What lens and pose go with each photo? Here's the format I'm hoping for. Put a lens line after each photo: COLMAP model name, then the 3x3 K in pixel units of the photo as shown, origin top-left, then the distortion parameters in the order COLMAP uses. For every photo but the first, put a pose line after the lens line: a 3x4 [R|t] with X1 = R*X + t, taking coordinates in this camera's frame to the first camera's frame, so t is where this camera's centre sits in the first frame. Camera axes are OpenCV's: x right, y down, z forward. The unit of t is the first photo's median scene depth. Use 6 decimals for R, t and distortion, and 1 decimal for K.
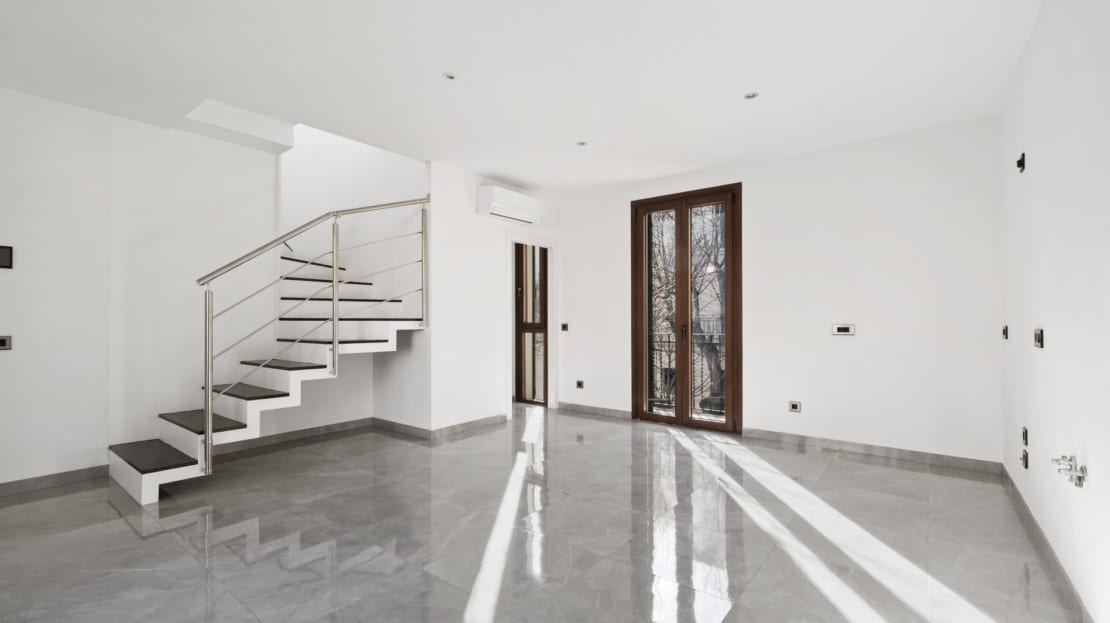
lens RADIAL K [[478.9, 0, 556.4], [0, 478.9, 312.1], [0, 0, 1]] dist [-0.000676, -0.000299]
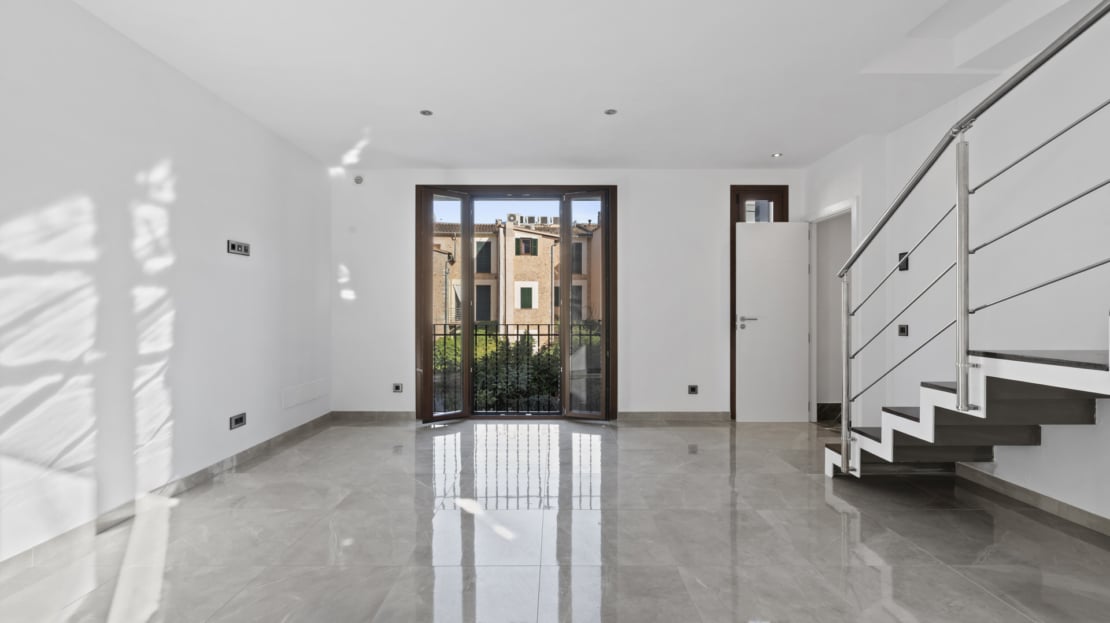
lens RADIAL K [[478.9, 0, 556.4], [0, 478.9, 312.1], [0, 0, 1]] dist [-0.000676, -0.000299]
pose [[-0.788358, -0.000915, -0.615216, 0.321881], [0.007845, 0.999903, -0.011539, 0.021804], [0.615166, -0.013923, -0.788274, 1.396721]]
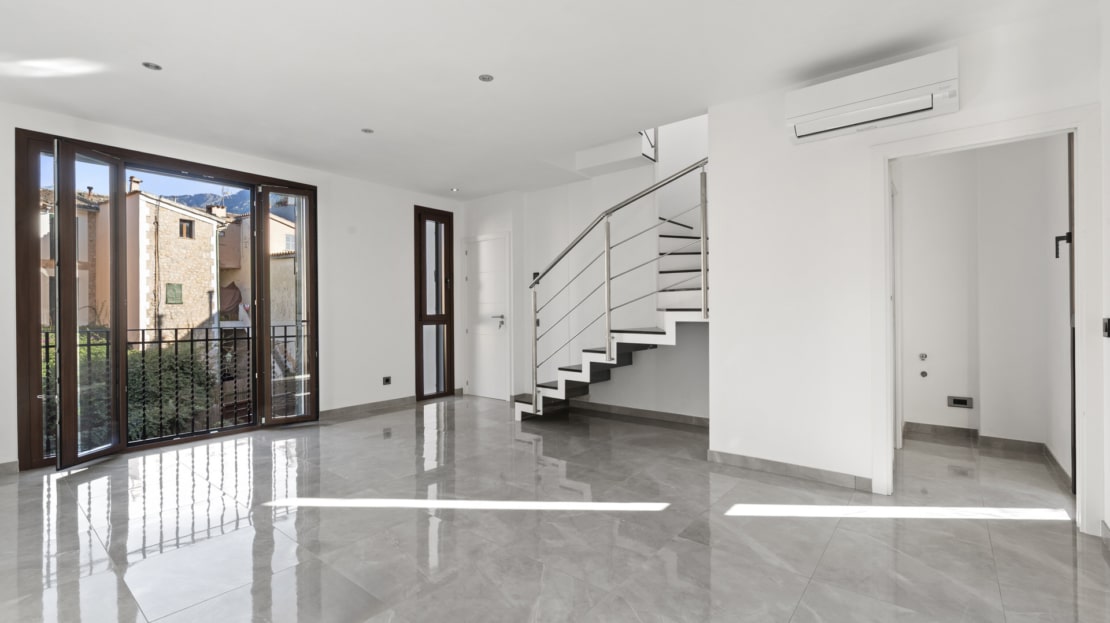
lens RADIAL K [[478.9, 0, 556.4], [0, 478.9, 312.1], [0, 0, 1]] dist [-0.000676, -0.000299]
pose [[-0.018634, 0.002202, -0.999824, 0.767626], [0.021772, 0.999761, 0.001796, 0.018133], [0.999589, -0.021734, -0.018677, 1.094038]]
